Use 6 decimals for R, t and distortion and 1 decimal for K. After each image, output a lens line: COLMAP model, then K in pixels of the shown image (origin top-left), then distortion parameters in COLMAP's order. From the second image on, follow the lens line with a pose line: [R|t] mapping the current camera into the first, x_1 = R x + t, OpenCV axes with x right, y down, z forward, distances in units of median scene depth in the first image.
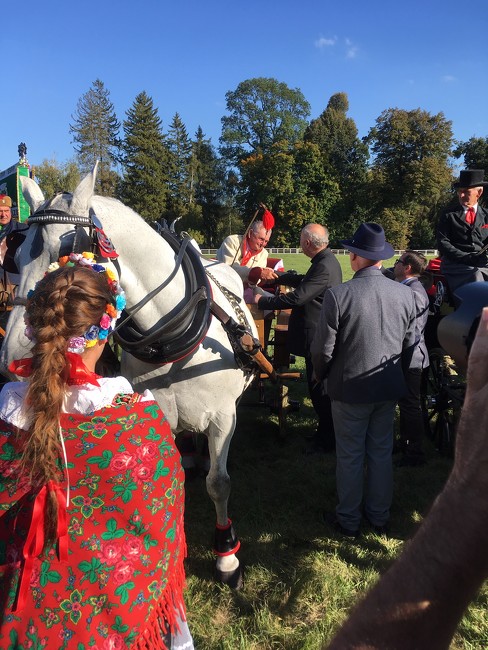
lens RADIAL K [[549.4, 0, 244.0], [0, 549.4, 325.0], [0, 0, 1]] dist [0.073688, -0.067039]
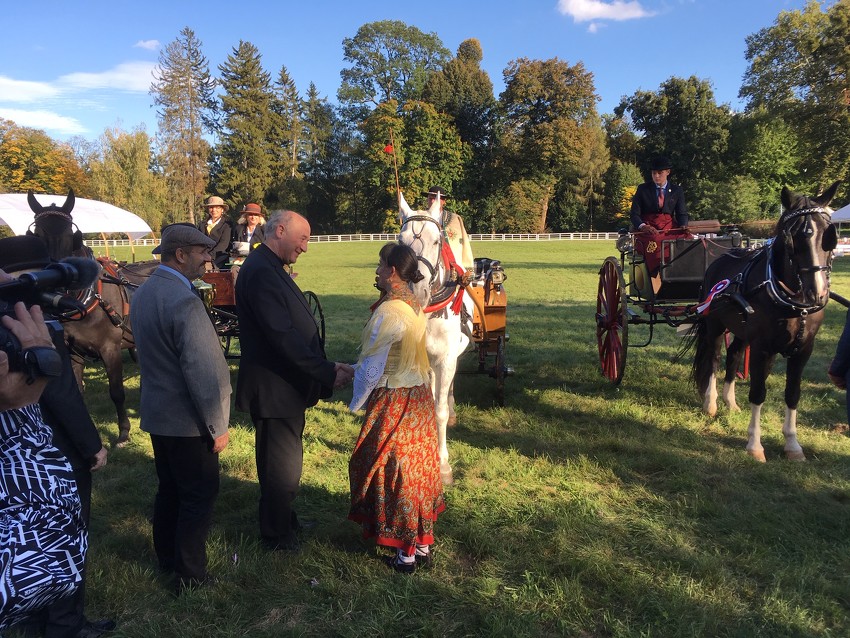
lens RADIAL K [[718.5, 0, 425.0], [0, 718.5, 319.0], [0, 0, 1]] dist [0.073688, -0.067039]
pose [[0.999090, -0.010555, -0.041329, 0.153347], [0.009947, 0.999840, -0.014880, 0.001668], [0.041479, 0.014455, 0.999035, -0.044244]]
